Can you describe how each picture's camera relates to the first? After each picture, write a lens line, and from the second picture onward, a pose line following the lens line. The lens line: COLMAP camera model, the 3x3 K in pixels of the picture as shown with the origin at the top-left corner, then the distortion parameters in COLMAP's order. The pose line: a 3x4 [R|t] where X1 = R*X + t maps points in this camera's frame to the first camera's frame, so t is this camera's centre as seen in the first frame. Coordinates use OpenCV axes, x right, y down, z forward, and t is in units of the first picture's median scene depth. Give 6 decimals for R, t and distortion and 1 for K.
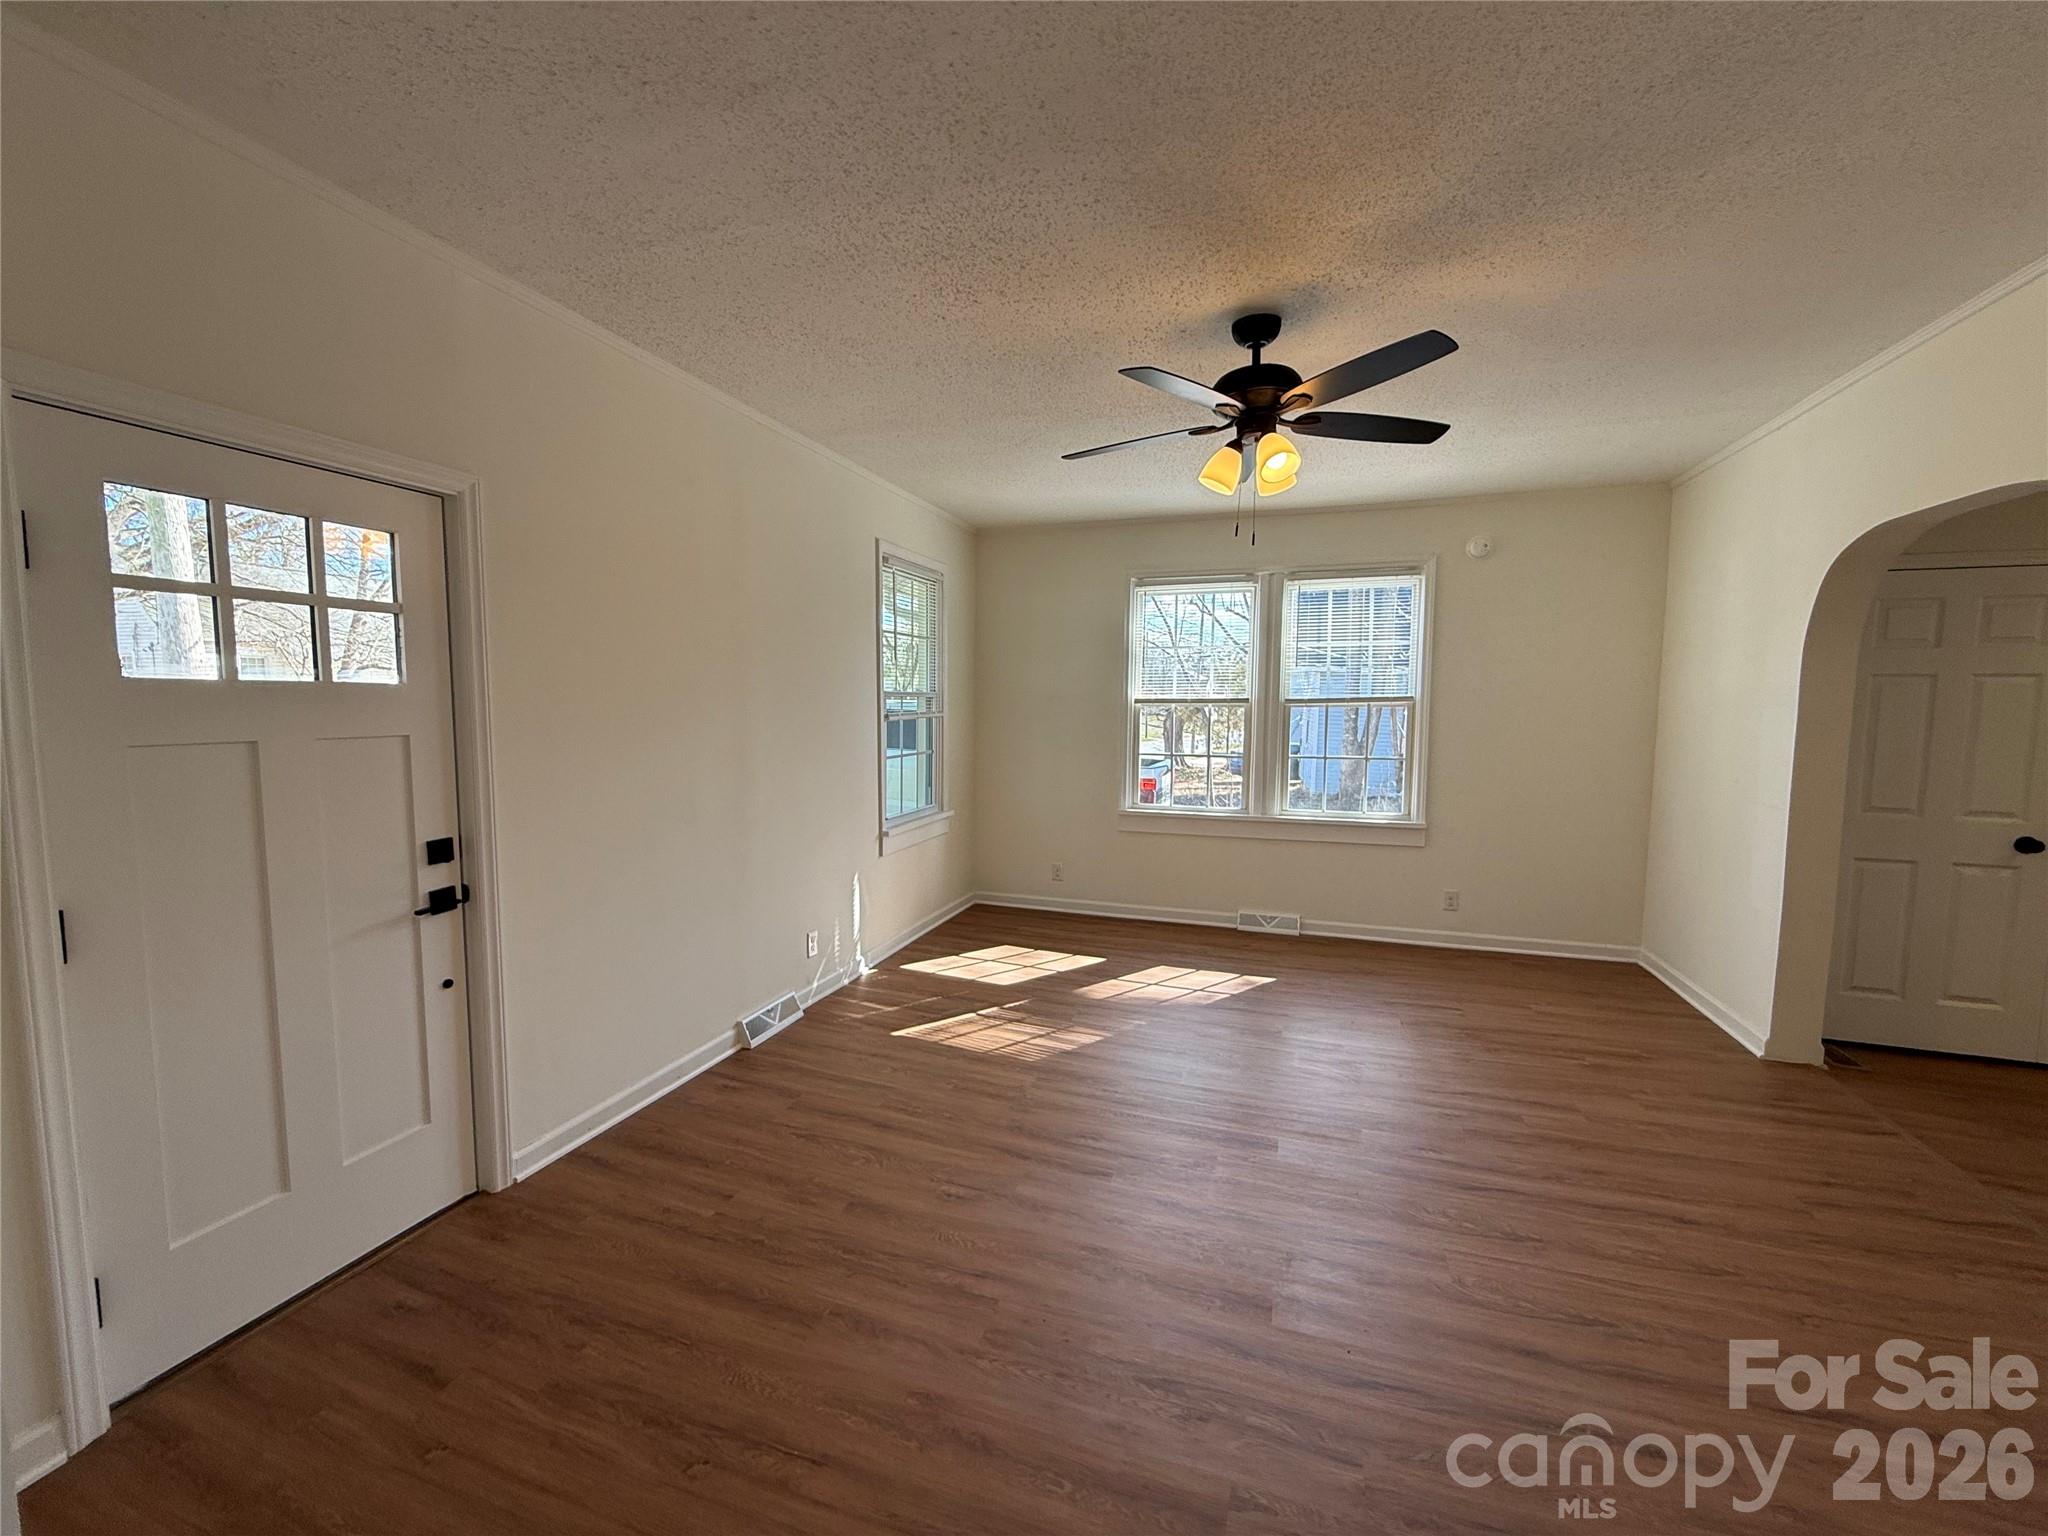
lens RADIAL K [[815.1, 0, 1018.4], [0, 815.1, 768.8], [0, 0, 1]] dist [-0.000279, -0.000037]
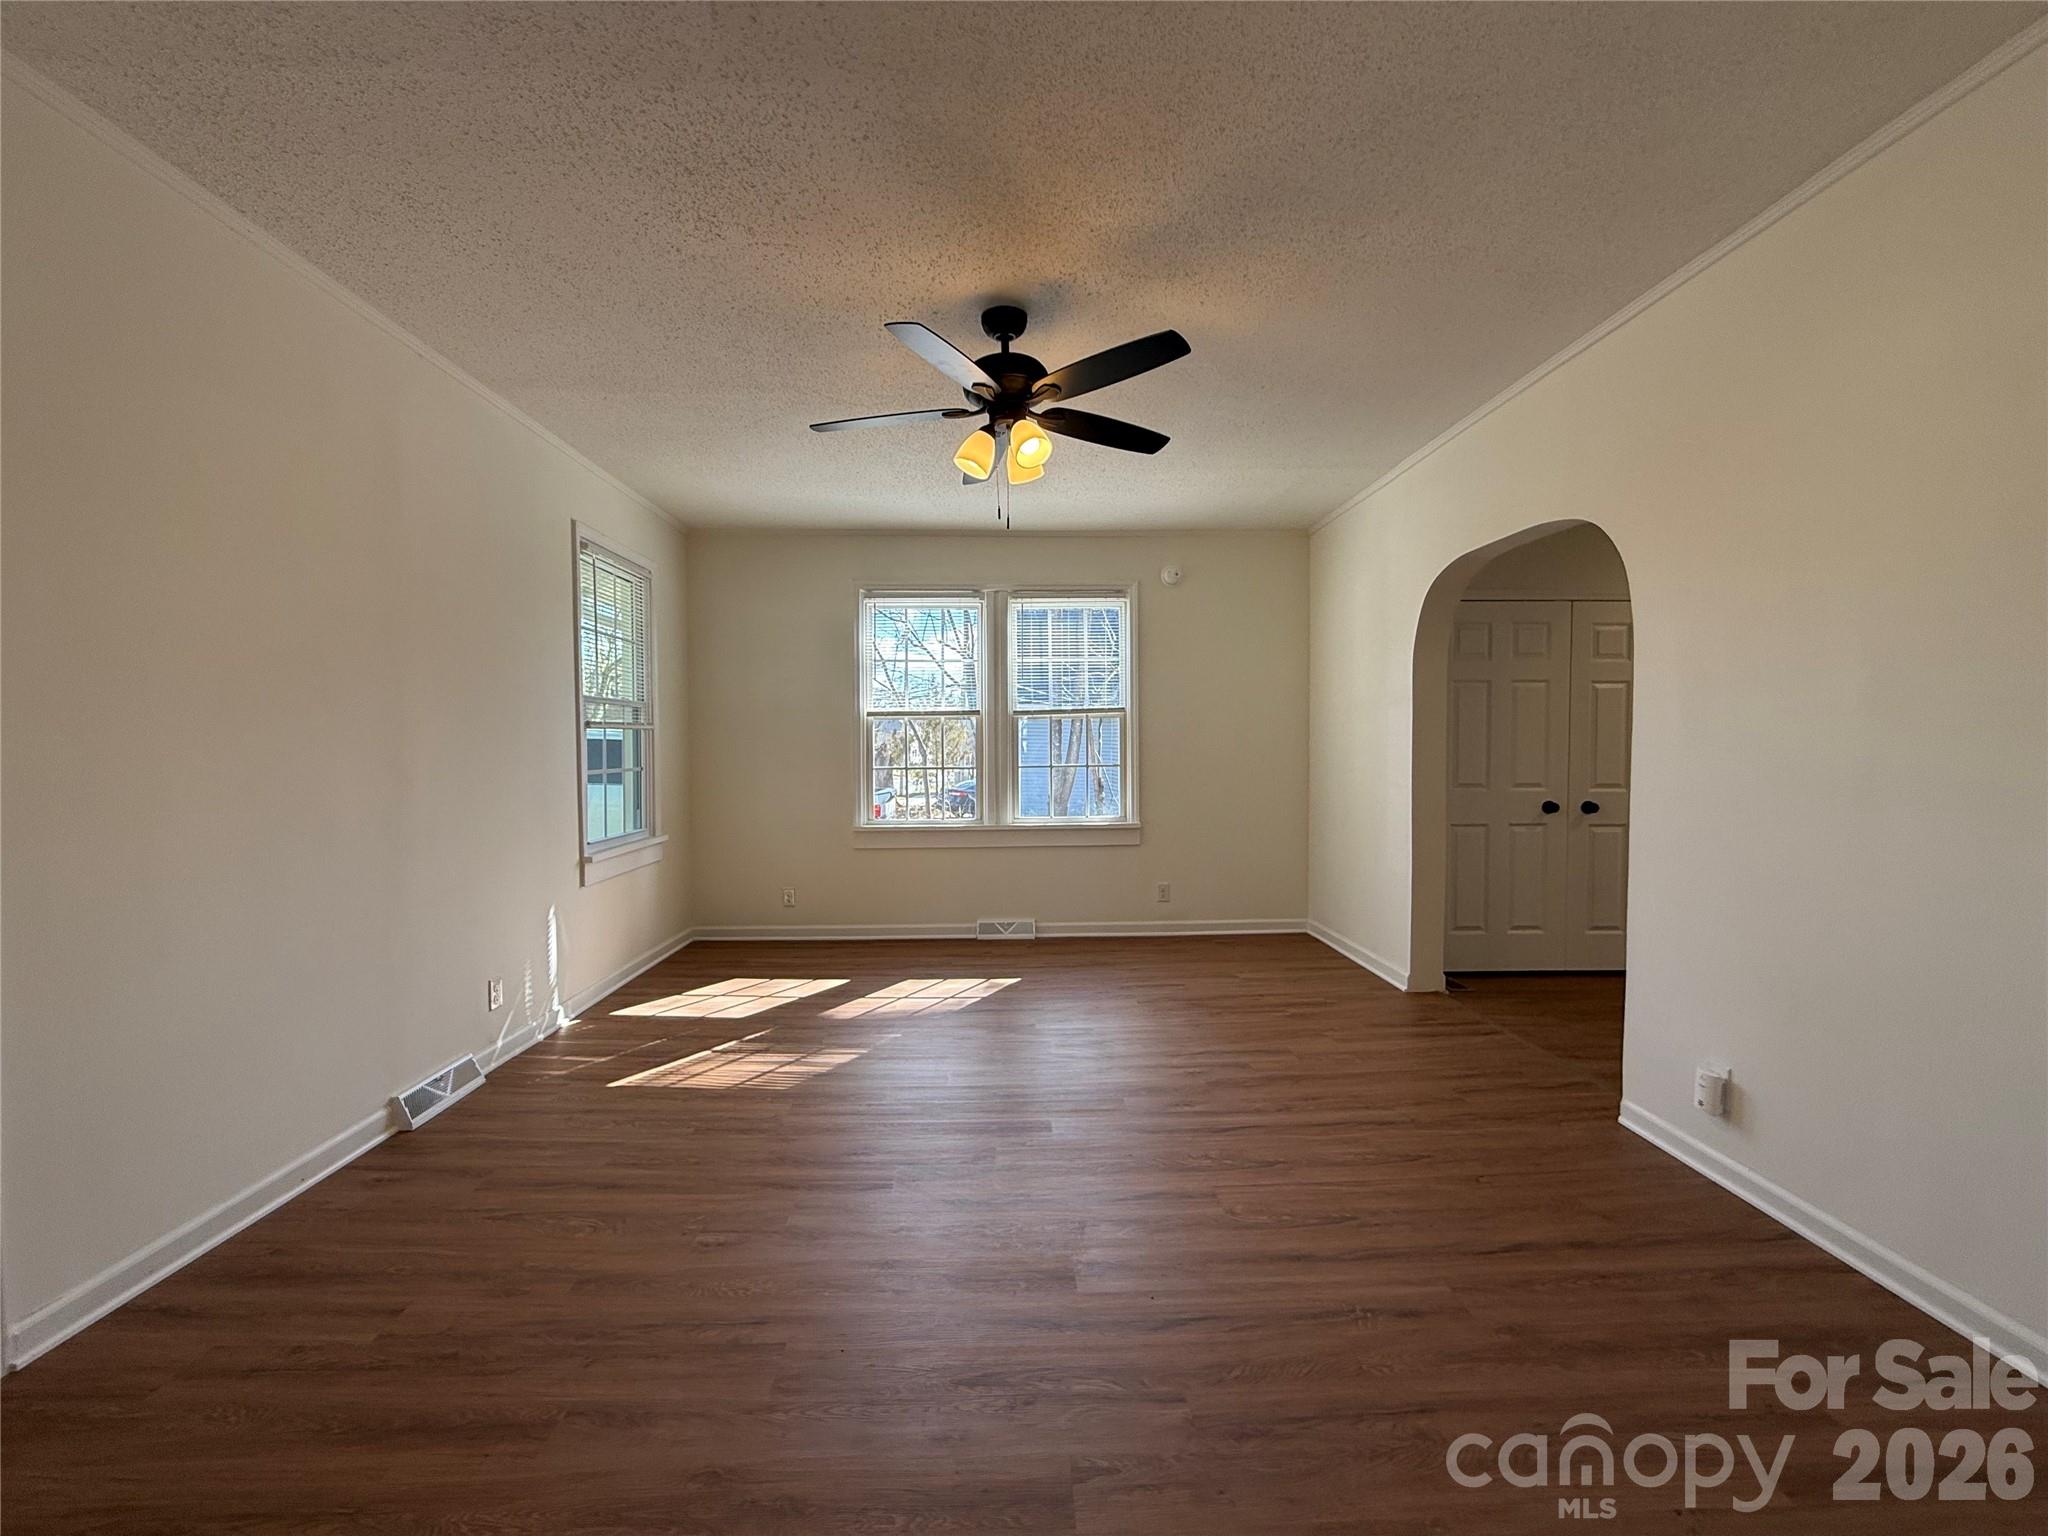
lens RADIAL K [[815.1, 0, 1016.5], [0, 815.1, 769.9], [0, 0, 1]] dist [-0.000279, -0.000037]
pose [[0.936719, -0.021380, 0.349428, -0.060412], [0.040486, 0.998052, -0.047466, 0.070139], [-0.347733, 0.058609, 0.935760, 0.051860]]
